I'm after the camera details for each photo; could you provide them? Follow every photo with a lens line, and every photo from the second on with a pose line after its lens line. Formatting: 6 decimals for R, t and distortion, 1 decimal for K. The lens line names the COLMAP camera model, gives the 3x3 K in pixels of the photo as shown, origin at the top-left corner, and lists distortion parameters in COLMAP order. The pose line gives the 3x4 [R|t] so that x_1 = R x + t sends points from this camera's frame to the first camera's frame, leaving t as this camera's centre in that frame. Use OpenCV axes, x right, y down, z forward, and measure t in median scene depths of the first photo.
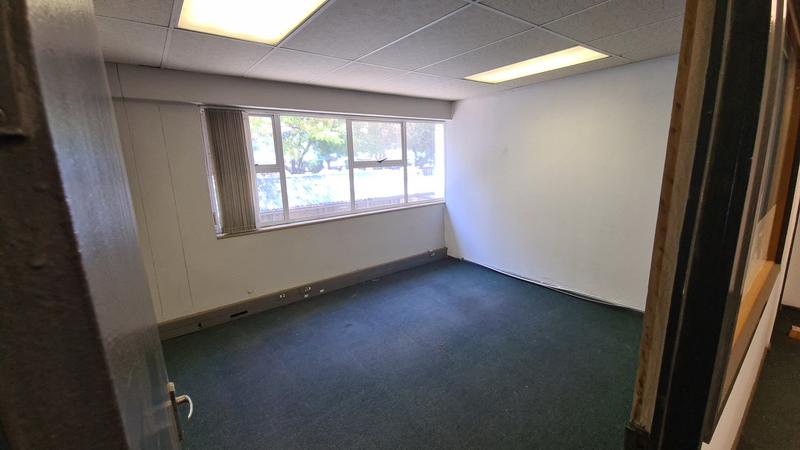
lens RADIAL K [[322.6, 0, 395.8], [0, 322.6, 222.7], [0, 0, 1]] dist [0.011494, -0.007974]
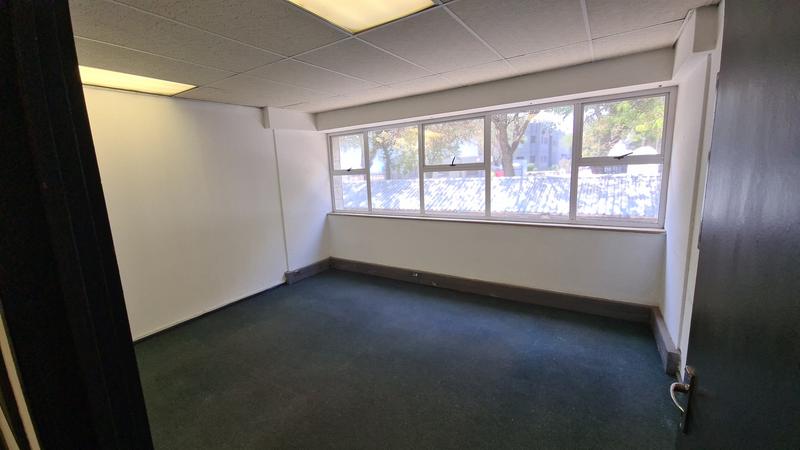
lens RADIAL K [[322.6, 0, 395.8], [0, 322.6, 222.7], [0, 0, 1]] dist [0.011494, -0.007974]
pose [[0.333794, 0.190860, -0.923122, 0.793616], [-0.146909, 0.977855, 0.149056, -0.148497], [0.931128, 0.085861, 0.354441, 0.563222]]
